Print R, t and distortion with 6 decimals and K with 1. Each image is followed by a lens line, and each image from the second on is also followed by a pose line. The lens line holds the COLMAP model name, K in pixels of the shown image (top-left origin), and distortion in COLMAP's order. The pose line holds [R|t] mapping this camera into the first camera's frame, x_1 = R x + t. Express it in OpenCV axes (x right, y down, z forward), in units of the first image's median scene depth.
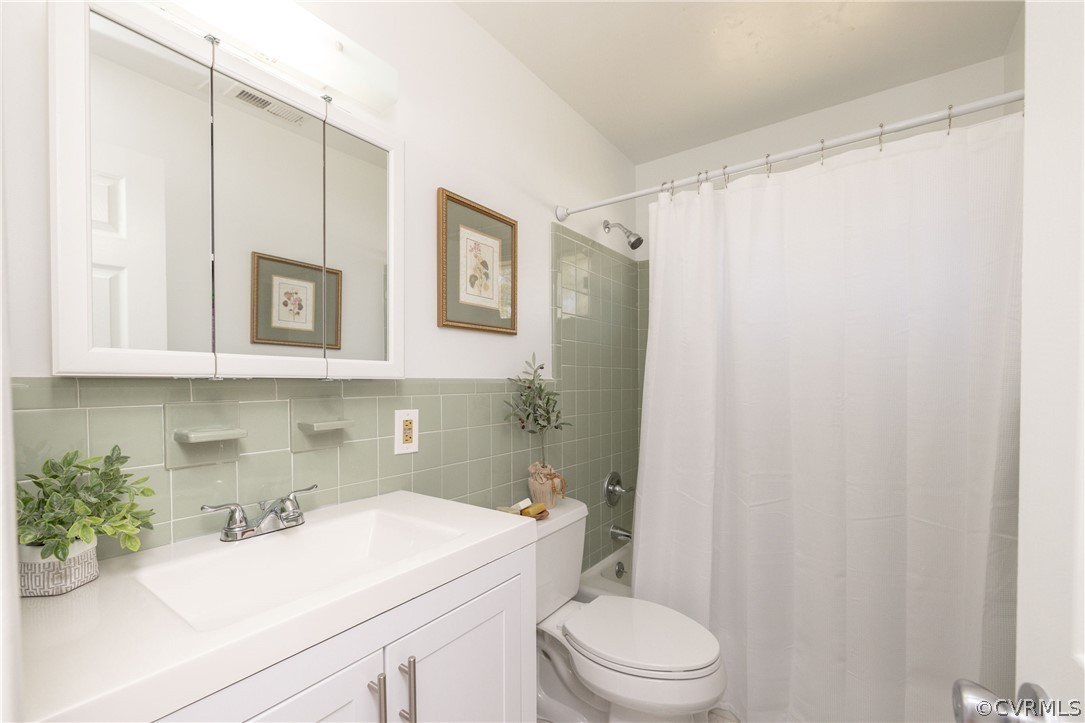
lens RADIAL K [[466.4, 0, 545.1], [0, 466.4, 390.3], [0, 0, 1]] dist [0.000688, -0.000003]
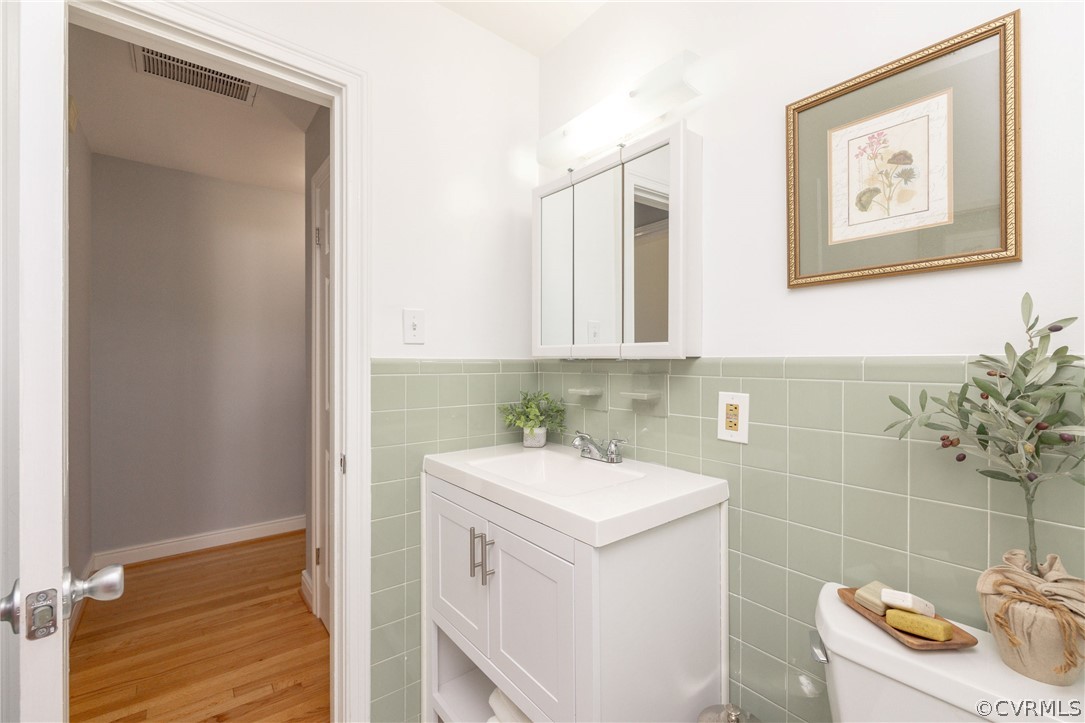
lens RADIAL K [[454.6, 0, 529.2], [0, 454.6, 359.9], [0, 0, 1]] dist [-0.001121, -0.000299]
pose [[-0.284619, 0.001562, -0.958639, 0.587098], [-0.015863, 0.999854, 0.006339, -0.018421], [0.958509, 0.017011, -0.284553, 0.788589]]
